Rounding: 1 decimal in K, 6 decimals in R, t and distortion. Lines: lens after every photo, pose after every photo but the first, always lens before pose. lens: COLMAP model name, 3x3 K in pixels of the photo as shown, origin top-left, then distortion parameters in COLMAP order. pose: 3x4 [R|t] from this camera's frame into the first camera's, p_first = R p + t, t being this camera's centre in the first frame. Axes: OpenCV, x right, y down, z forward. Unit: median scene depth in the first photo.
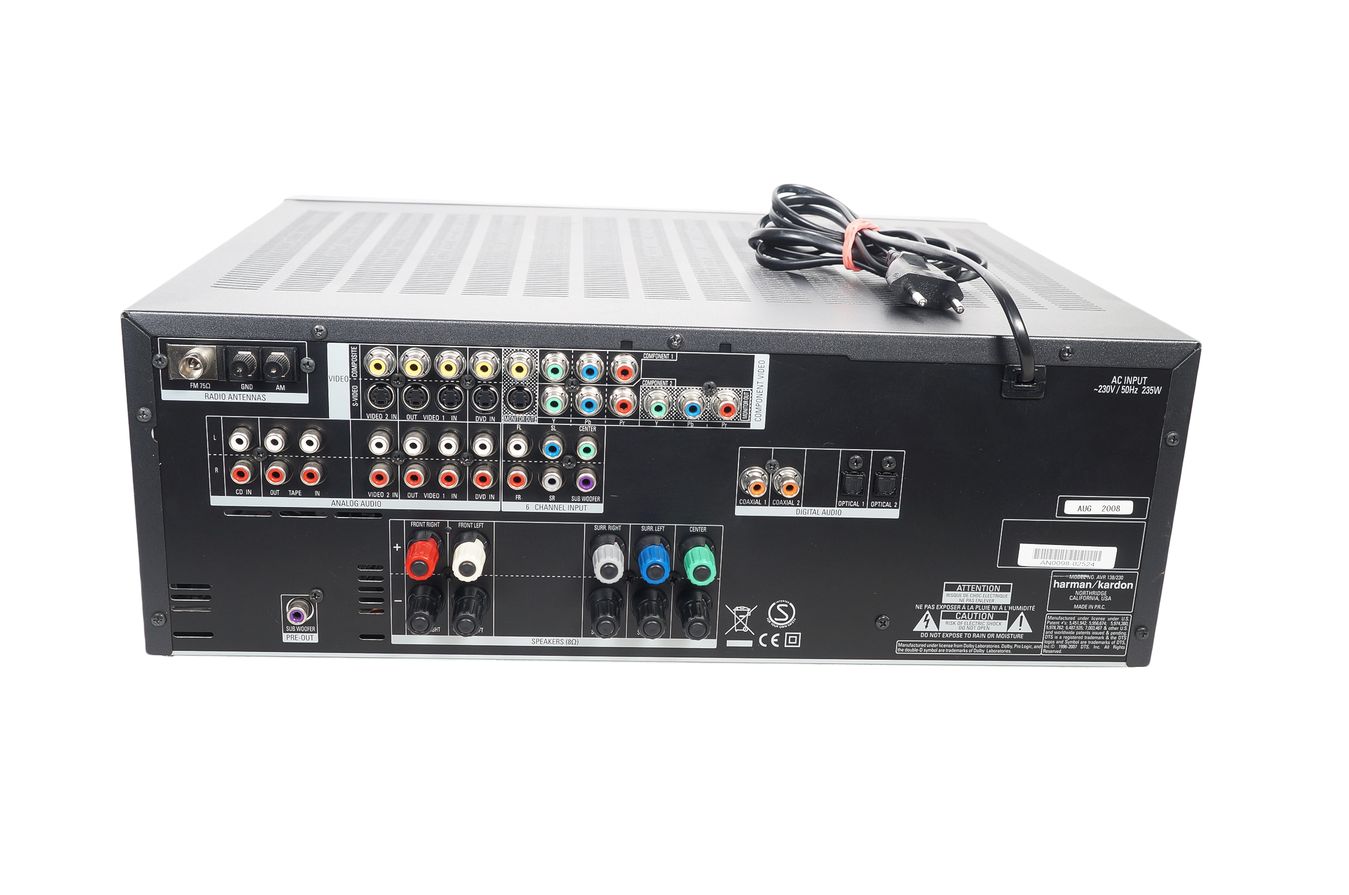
lens RADIAL K [[1418.3, 0, 675.1], [0, 1418.3, 439.5], [0, 0, 1]] dist [-0.013272, 0.000000]
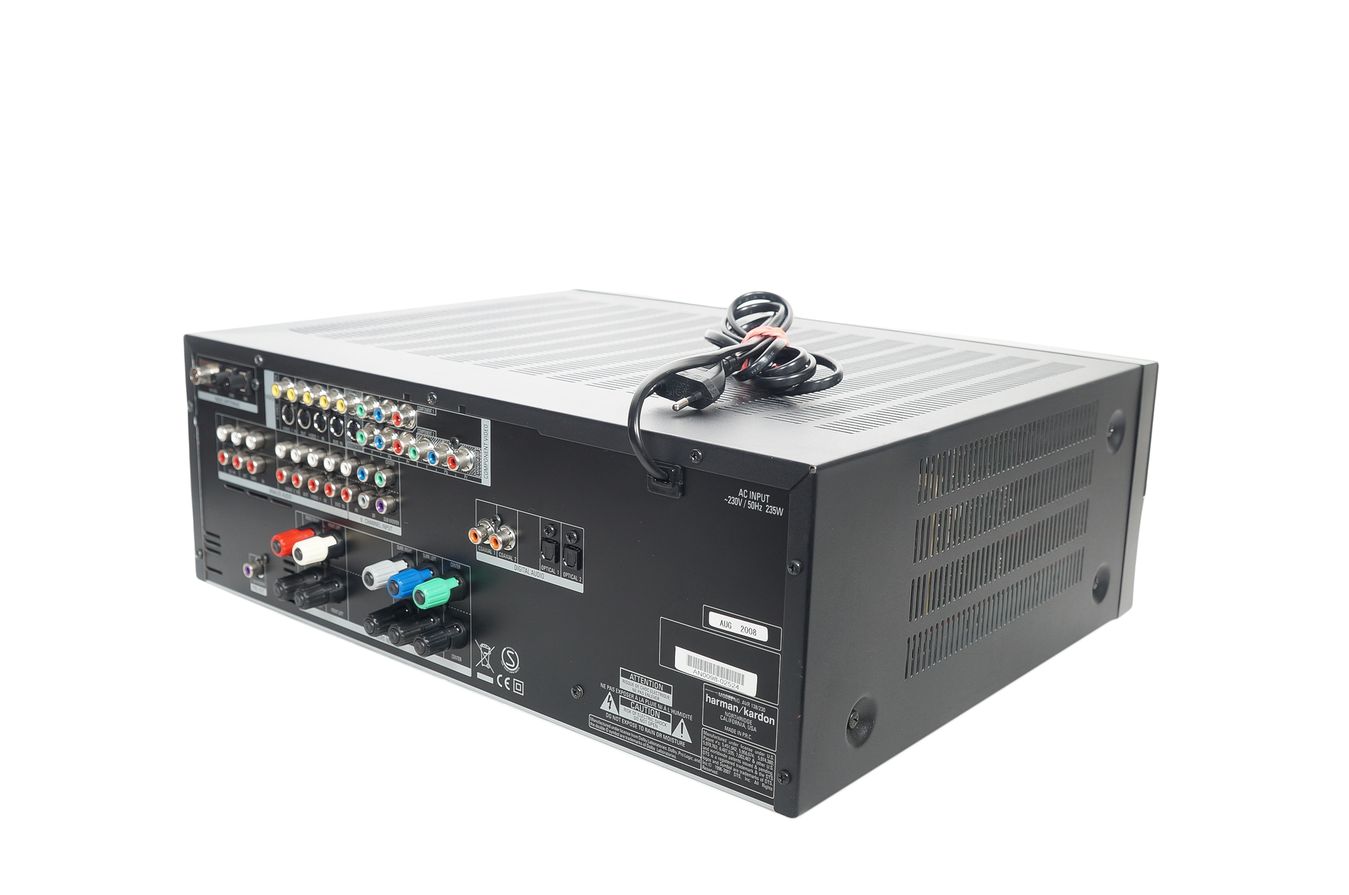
lens RADIAL K [[1418.3, 0, 673.1], [0, 1418.3, 449.9], [0, 0, 1]] dist [-0.013272, 0.000000]
pose [[0.722587, 0.134085, -0.678152, 0.891697], [-0.195568, 0.980583, -0.014500, -0.045889], [0.663040, 0.143102, 0.734779, 0.250002]]
